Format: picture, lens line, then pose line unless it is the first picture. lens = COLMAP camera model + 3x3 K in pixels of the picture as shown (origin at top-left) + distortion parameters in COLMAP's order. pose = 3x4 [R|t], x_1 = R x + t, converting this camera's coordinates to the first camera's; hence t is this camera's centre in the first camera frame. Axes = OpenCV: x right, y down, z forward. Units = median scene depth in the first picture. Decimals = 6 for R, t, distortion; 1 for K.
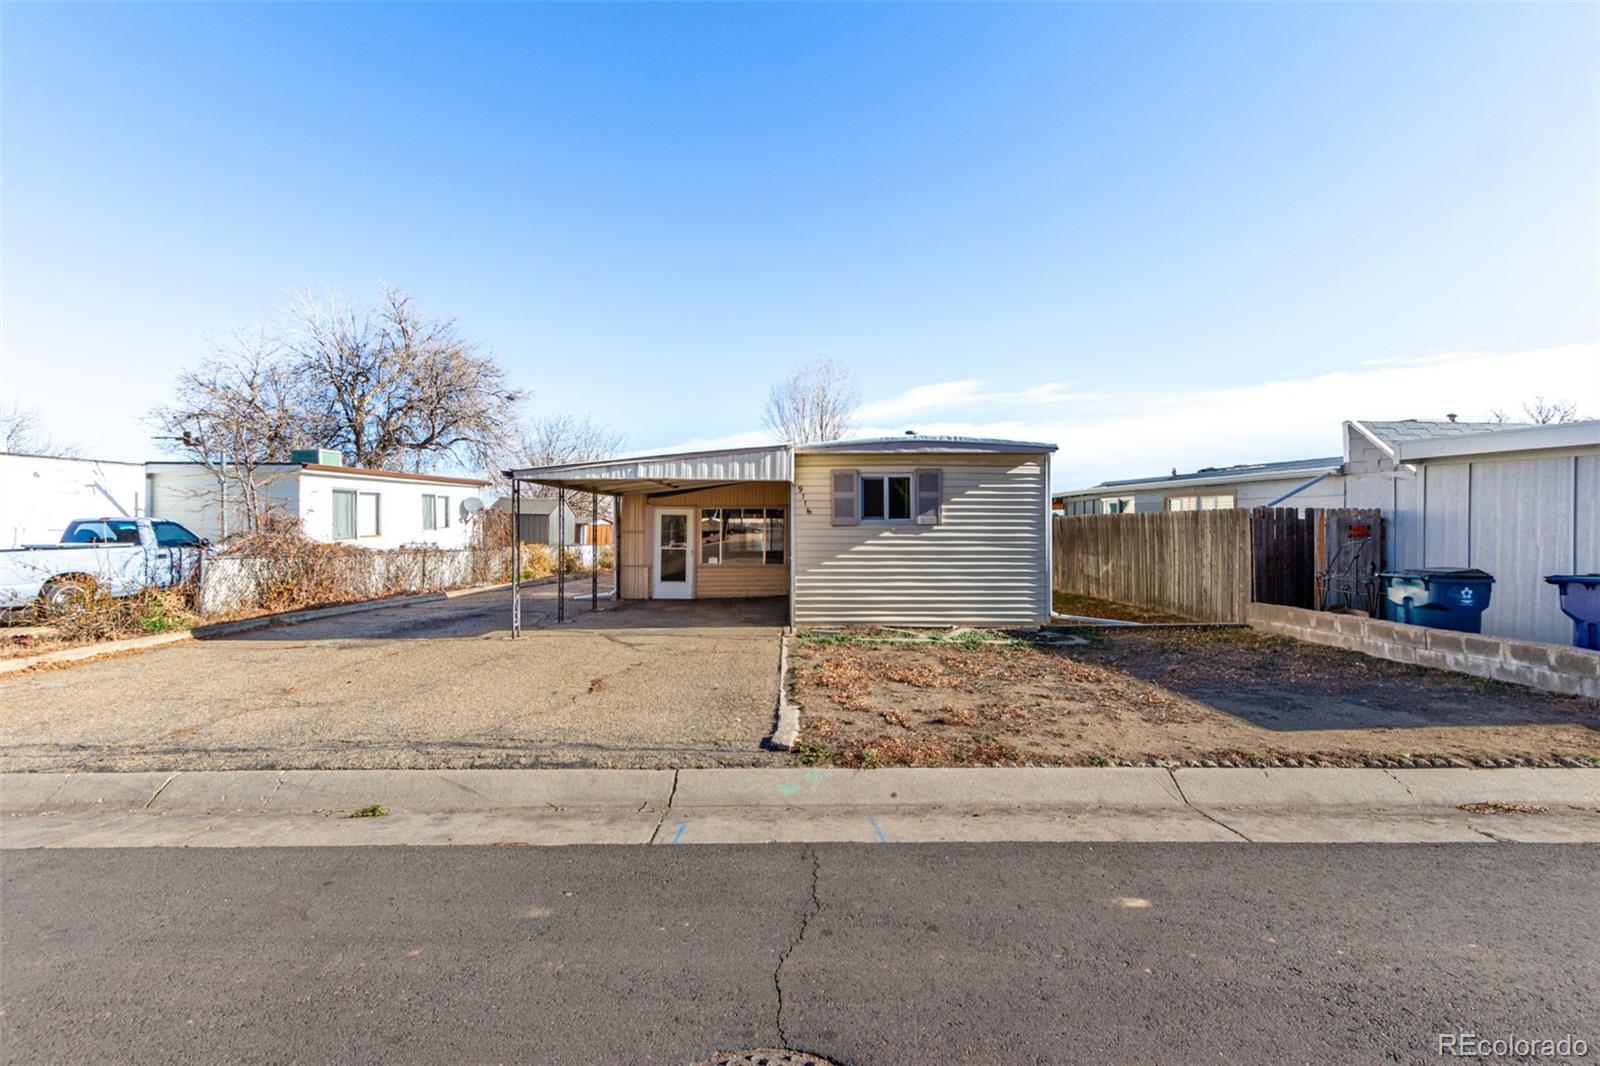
lens RADIAL K [[711.4, 0, 800.0], [0, 711.4, 533.0], [0, 0, 1]] dist [-0.000873, -0.000251]
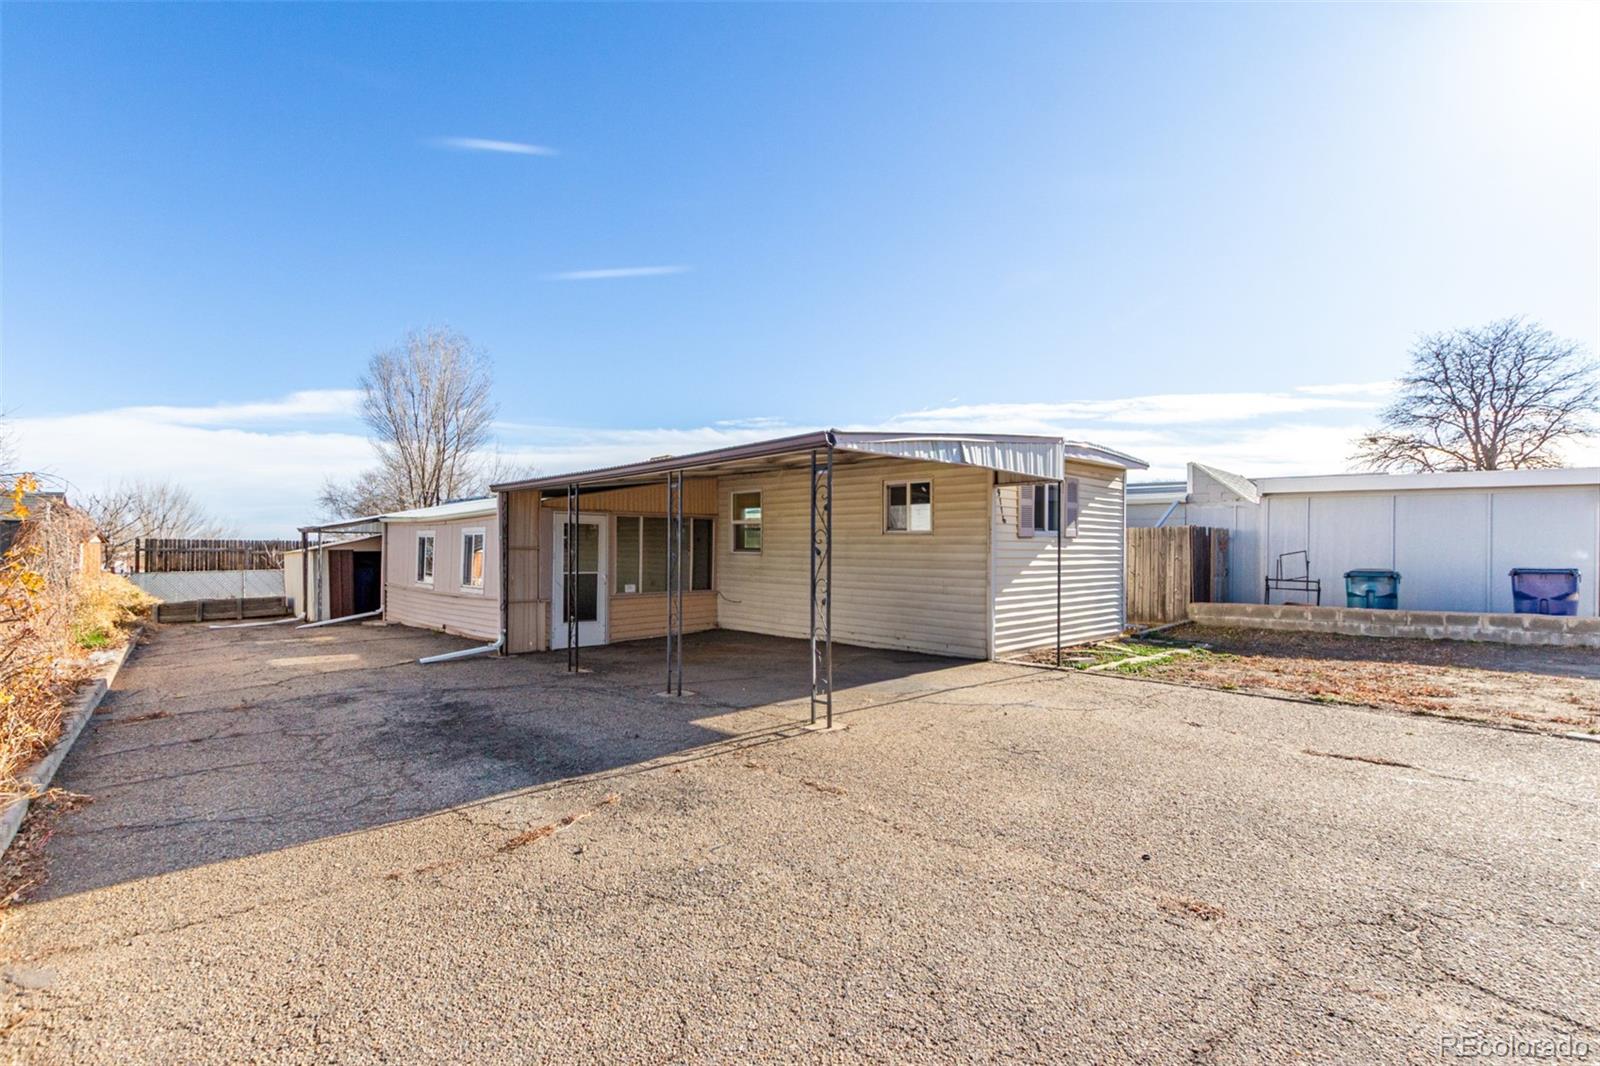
lens RADIAL K [[711.4, 0, 800.0], [0, 711.4, 533.0], [0, 0, 1]] dist [-0.000873, -0.000251]
pose [[0.749533, 0.013461, 0.661831, -0.715910], [0.006614, 0.999591, -0.027820, 0.006824], [-0.661934, 0.025229, 0.749137, 0.534271]]
